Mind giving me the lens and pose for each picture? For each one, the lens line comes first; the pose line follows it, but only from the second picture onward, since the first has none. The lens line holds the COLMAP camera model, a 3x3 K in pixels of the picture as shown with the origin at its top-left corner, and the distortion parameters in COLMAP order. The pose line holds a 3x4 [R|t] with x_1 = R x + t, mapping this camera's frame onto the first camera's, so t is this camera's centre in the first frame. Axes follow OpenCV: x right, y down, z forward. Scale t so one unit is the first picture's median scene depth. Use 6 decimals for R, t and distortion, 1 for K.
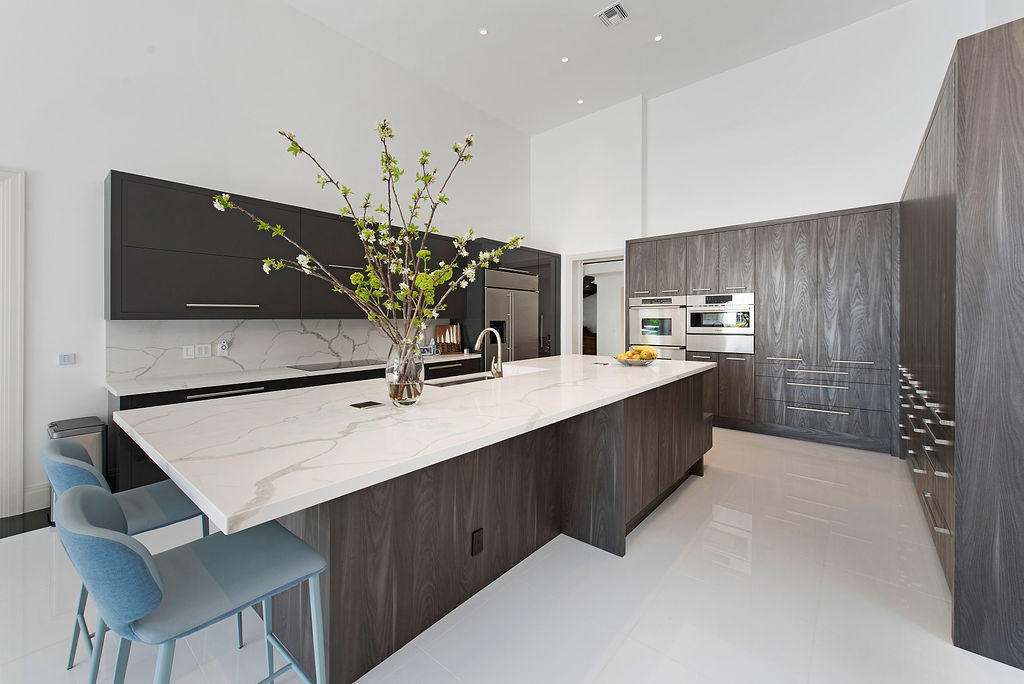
lens RADIAL K [[399.9, 0, 507.3], [0, 399.9, 324.9], [0, 0, 1]] dist [0.001306, -0.000001]
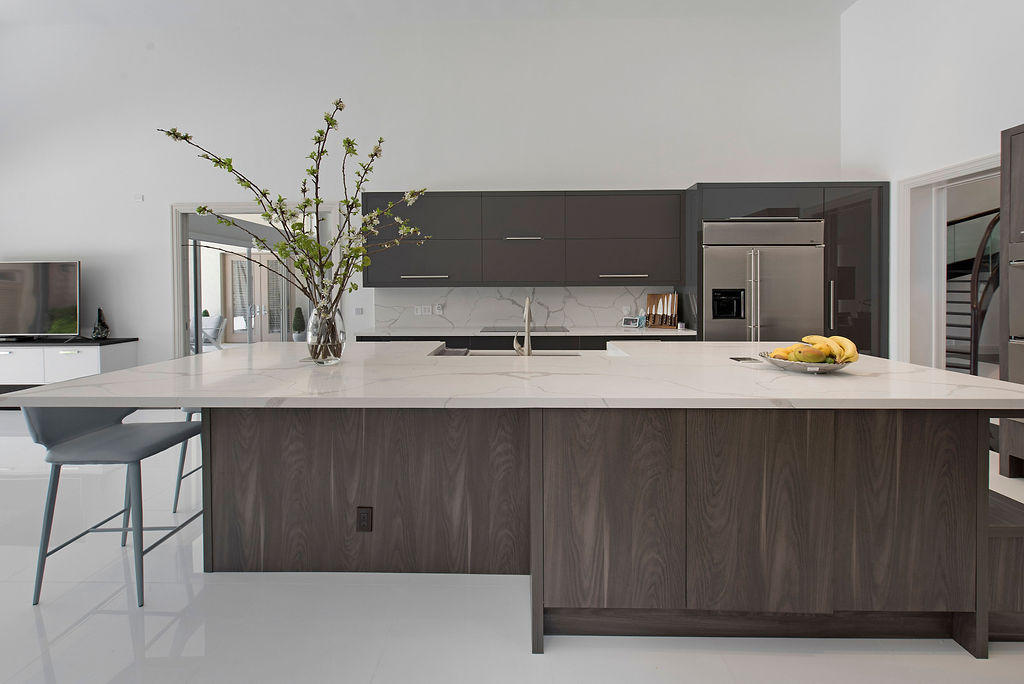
lens RADIAL K [[399.9, 0, 528.6], [0, 399.9, 293.7], [0, 0, 1]] dist [0.001306, -0.000001]
pose [[0.655433, 0.010302, -0.755183, 0.387424], [-0.009319, 0.999941, 0.005553, -0.001802], [0.755196, 0.003397, 0.655490, 0.288071]]
